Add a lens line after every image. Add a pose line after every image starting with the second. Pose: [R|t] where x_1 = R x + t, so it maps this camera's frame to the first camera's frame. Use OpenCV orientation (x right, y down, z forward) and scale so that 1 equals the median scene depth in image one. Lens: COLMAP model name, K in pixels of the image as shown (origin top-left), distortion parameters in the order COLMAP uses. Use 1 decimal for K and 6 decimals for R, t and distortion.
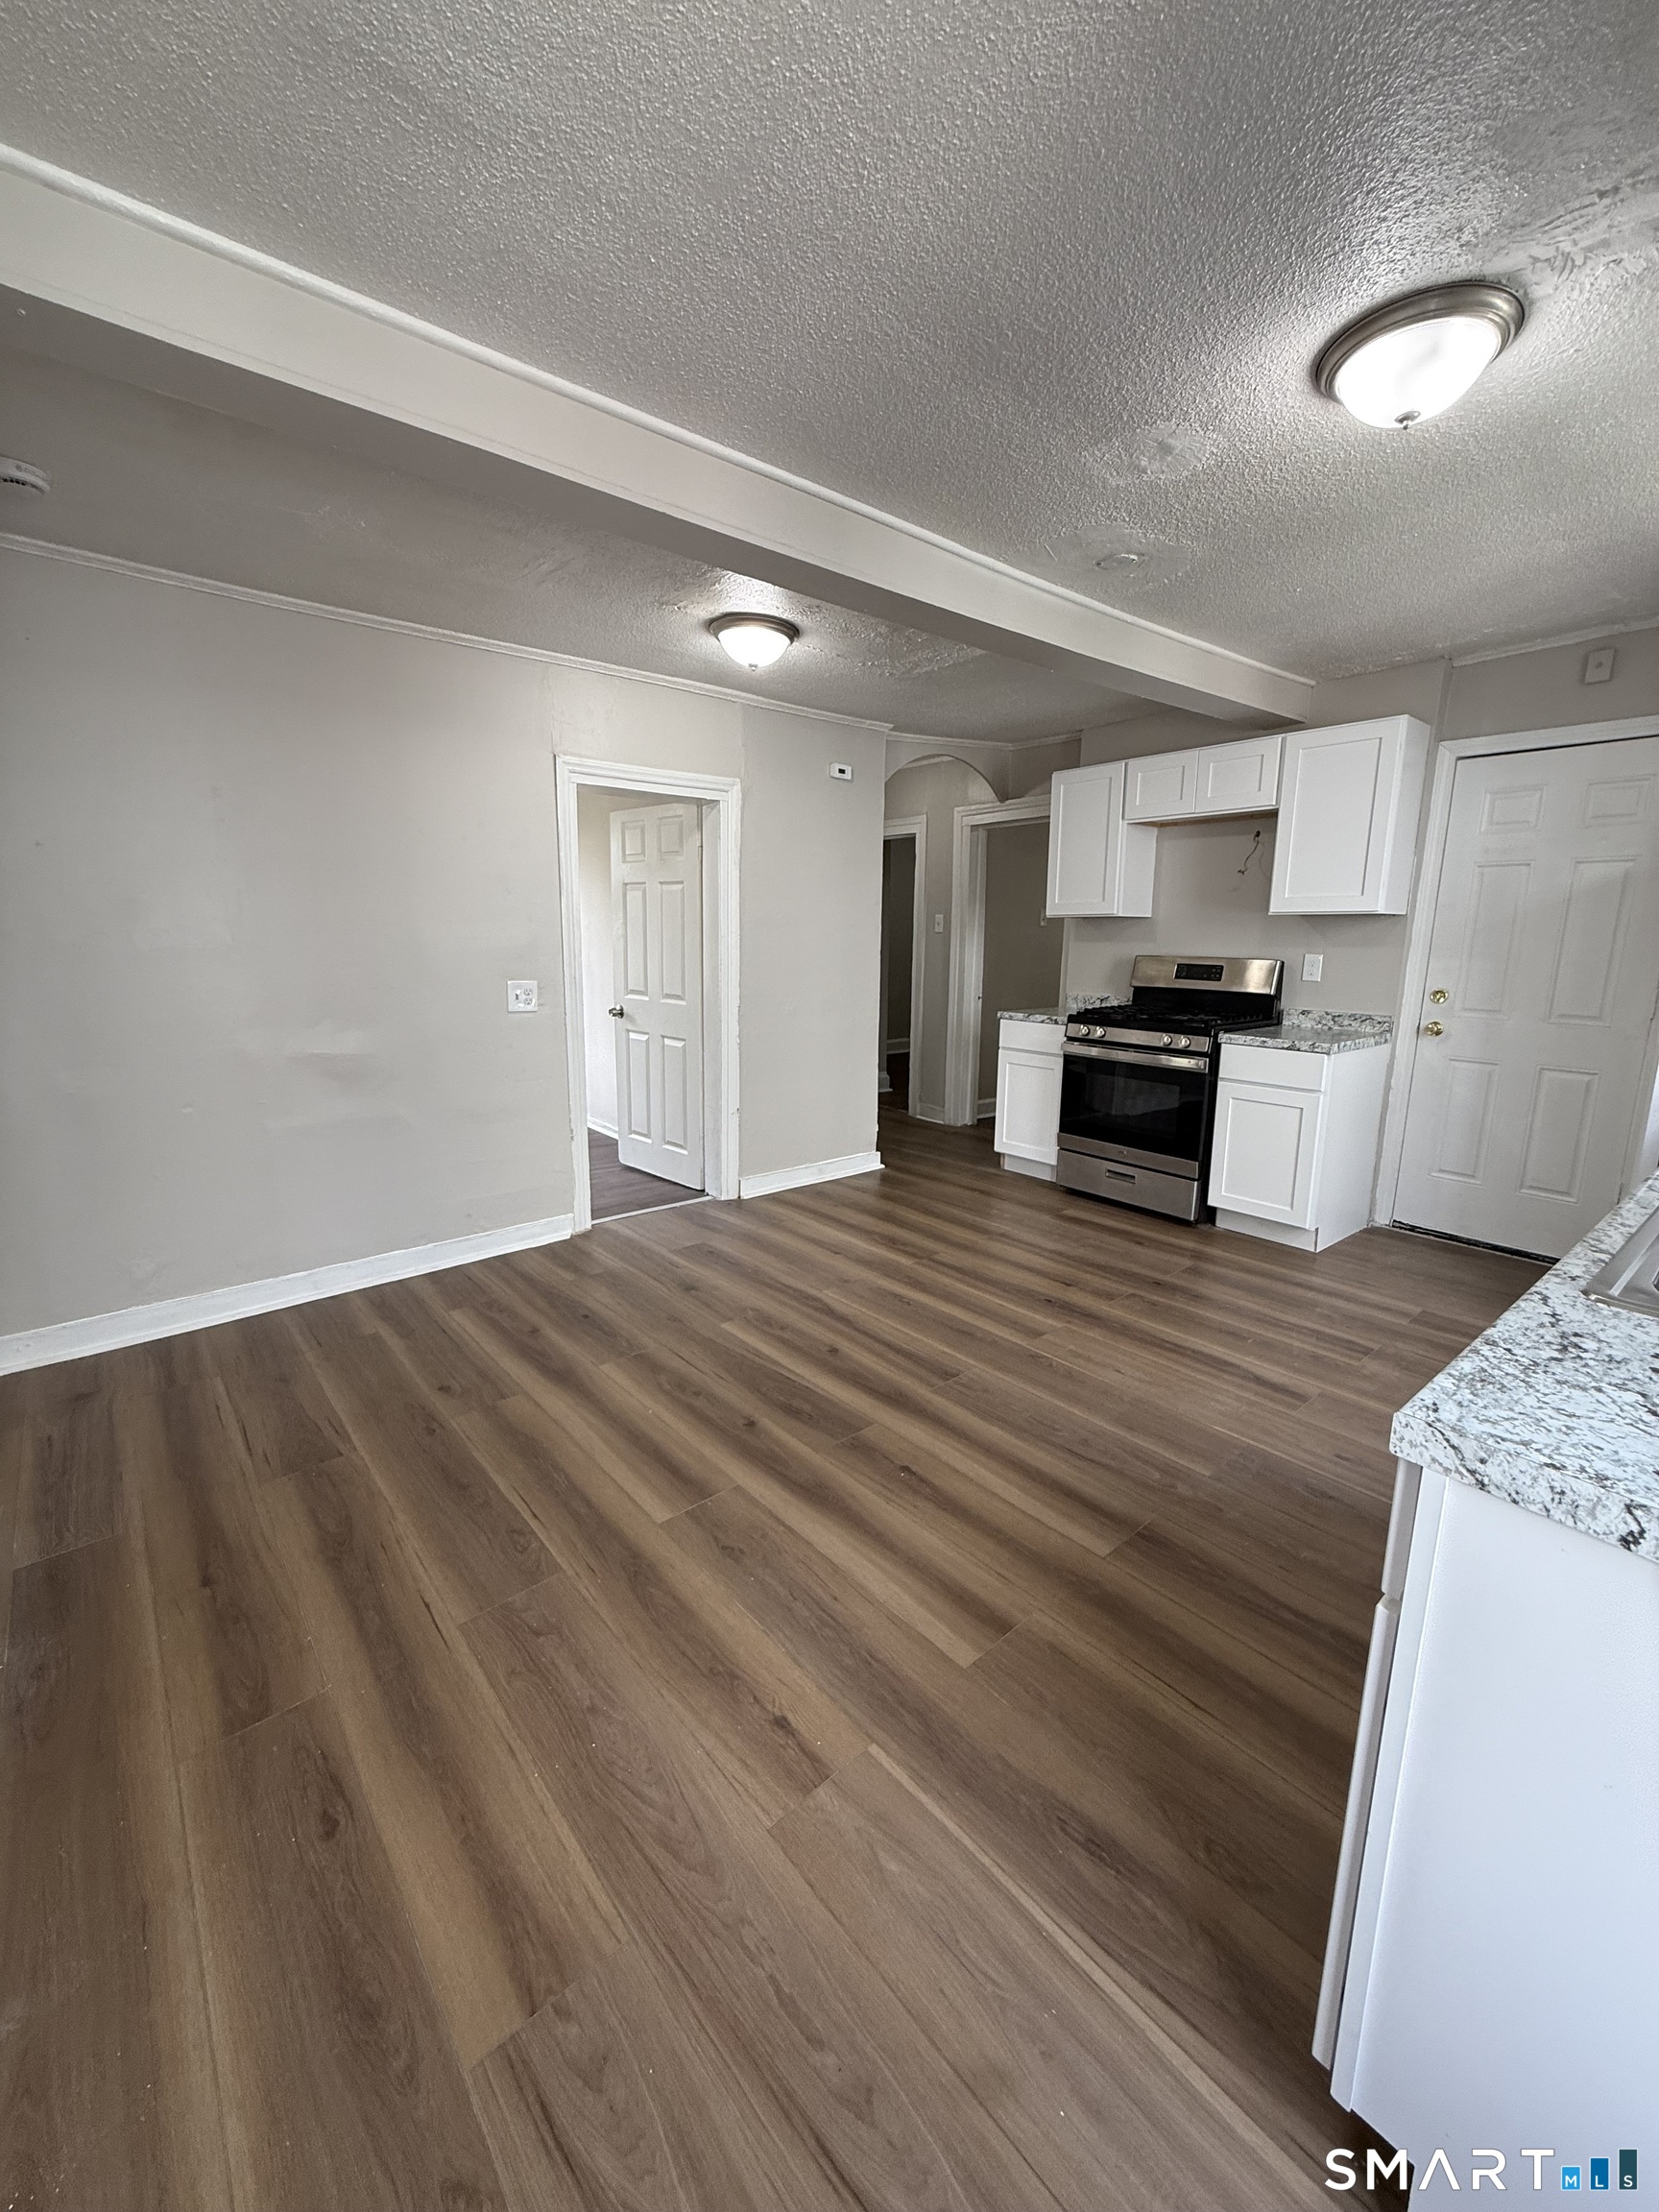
lens RADIAL K [[883.3, 0, 830.3], [0, 883.3, 1099.0], [0, 0, 1]] dist [0.001253, -0.000311]
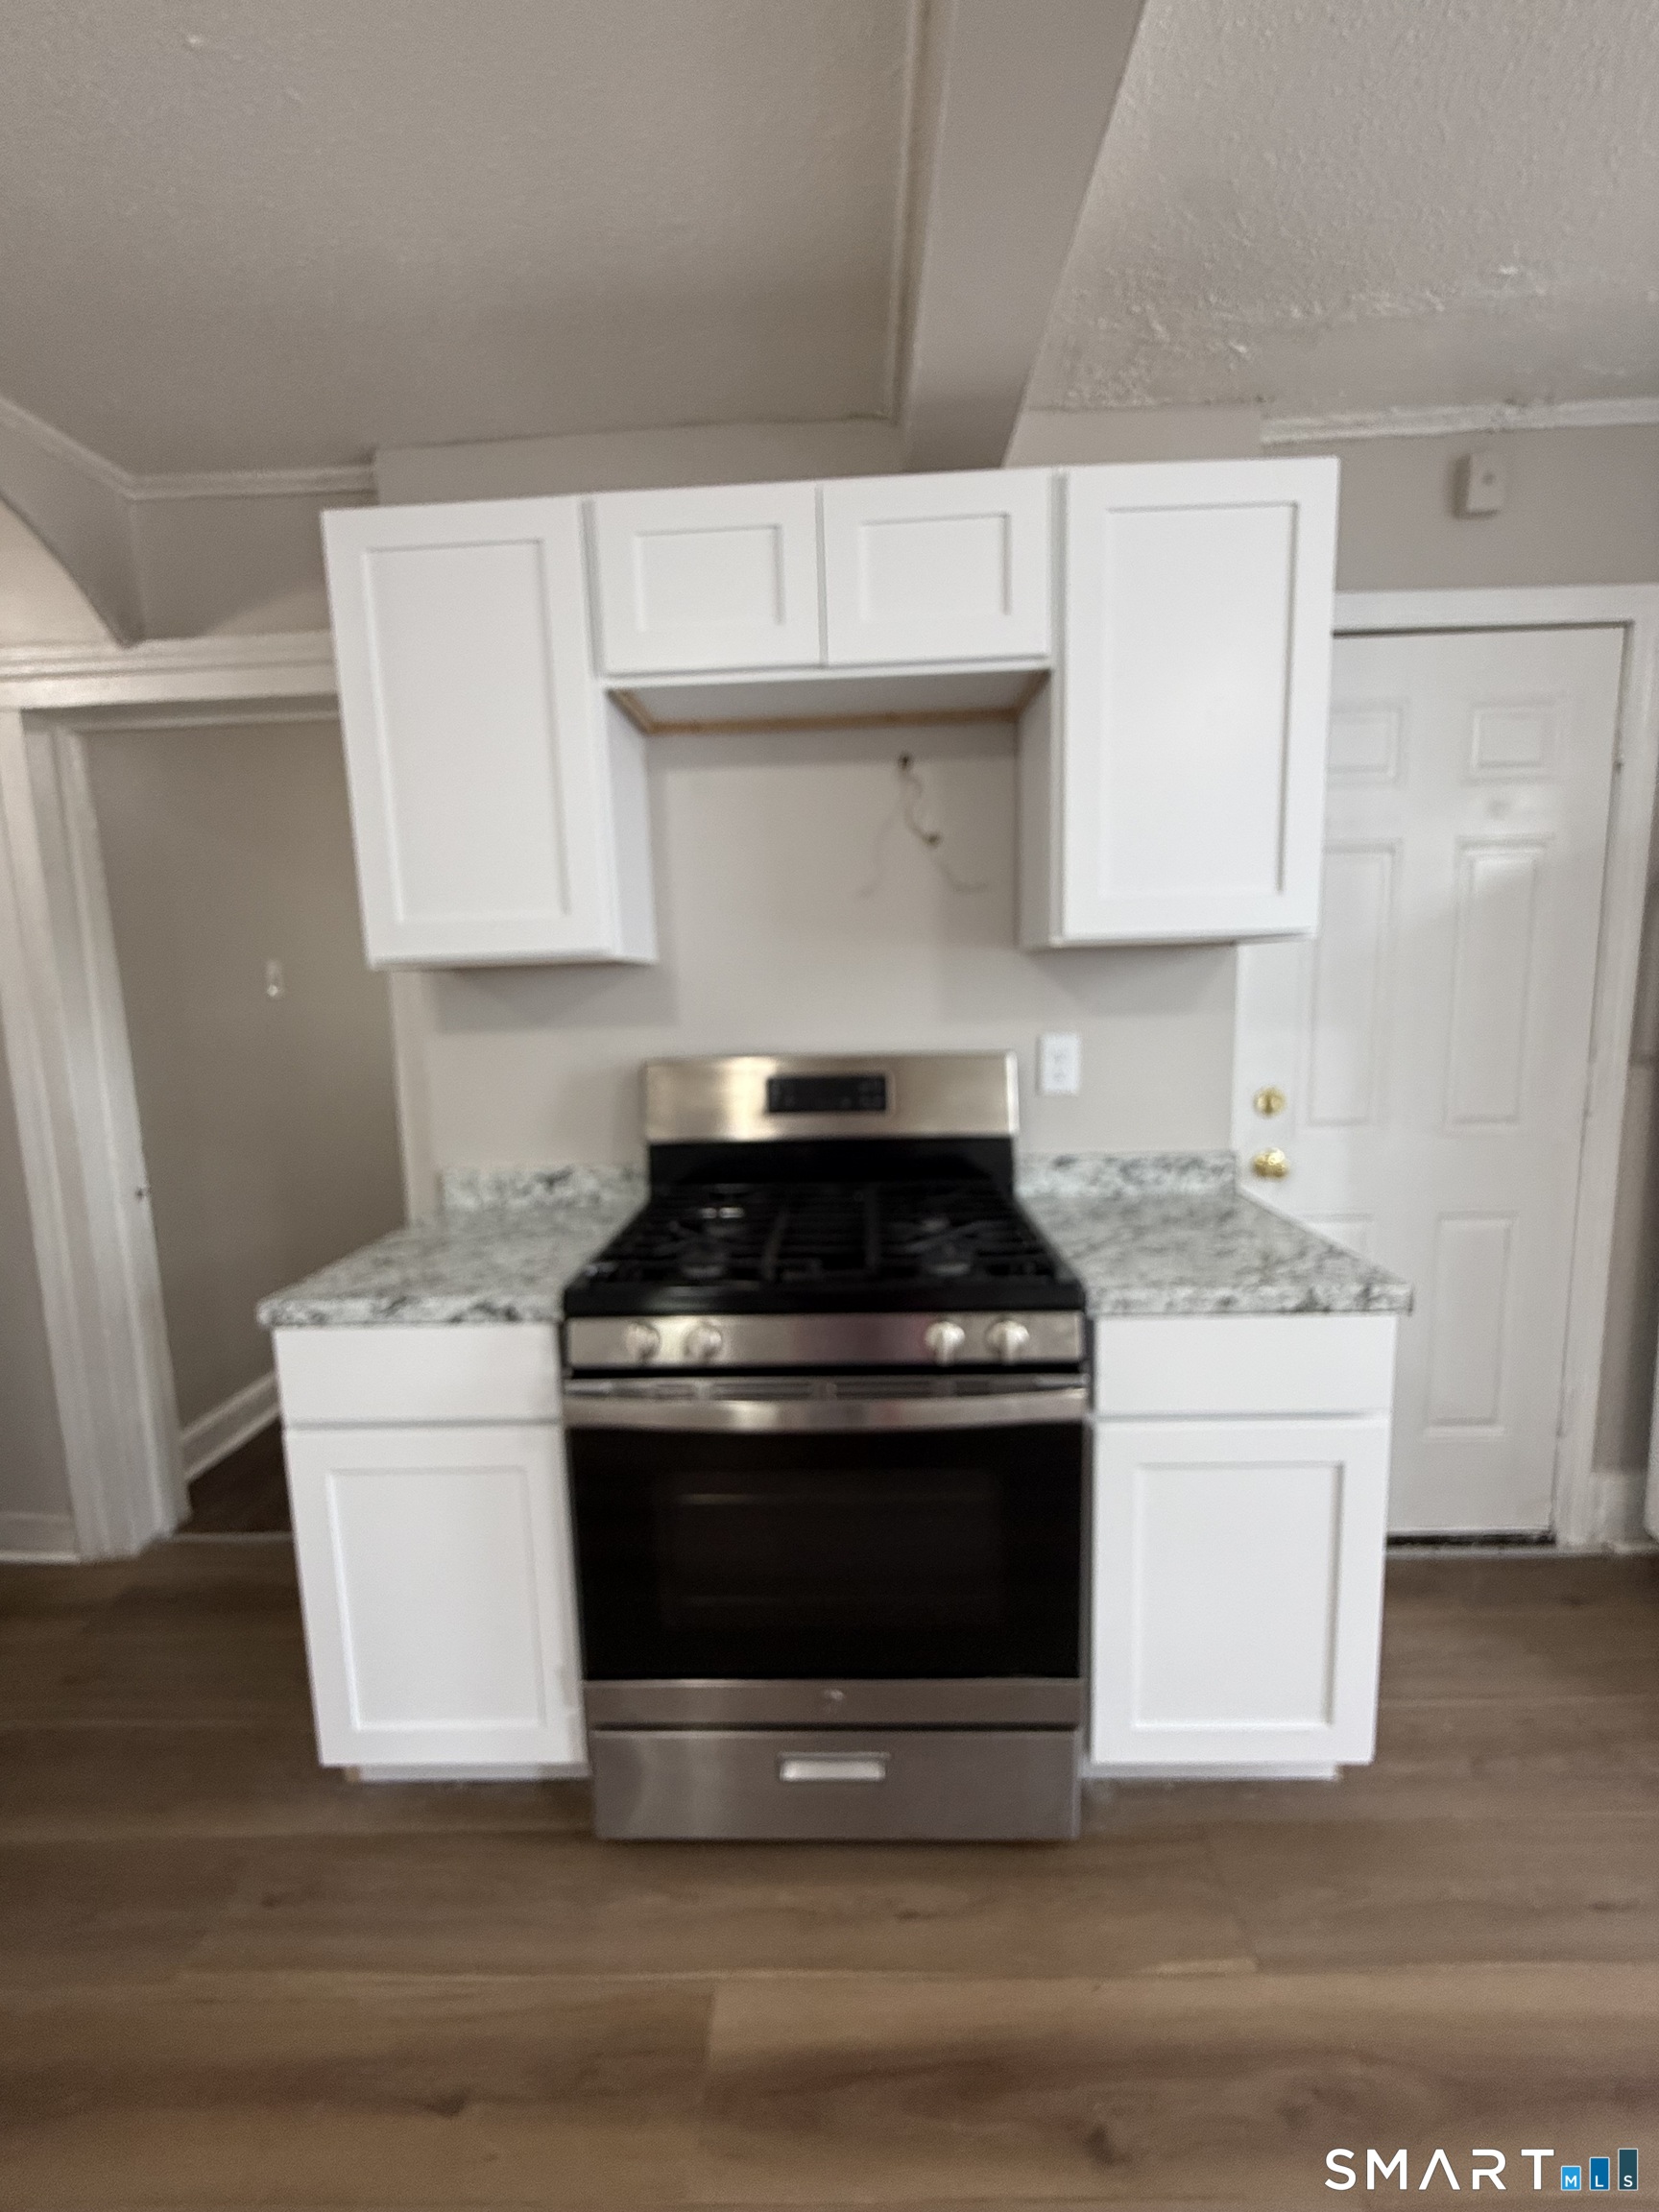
lens RADIAL K [[883.3, 0, 828.0], [0, 883.3, 1106.6], [0, 0, 1]] dist [0.001253, -0.000311]
pose [[0.656991, -0.123996, 0.743632, 0.136347], [0.173095, 0.984840, 0.011288, -0.163553], [-0.733758, 0.121303, 0.668494, 0.843133]]
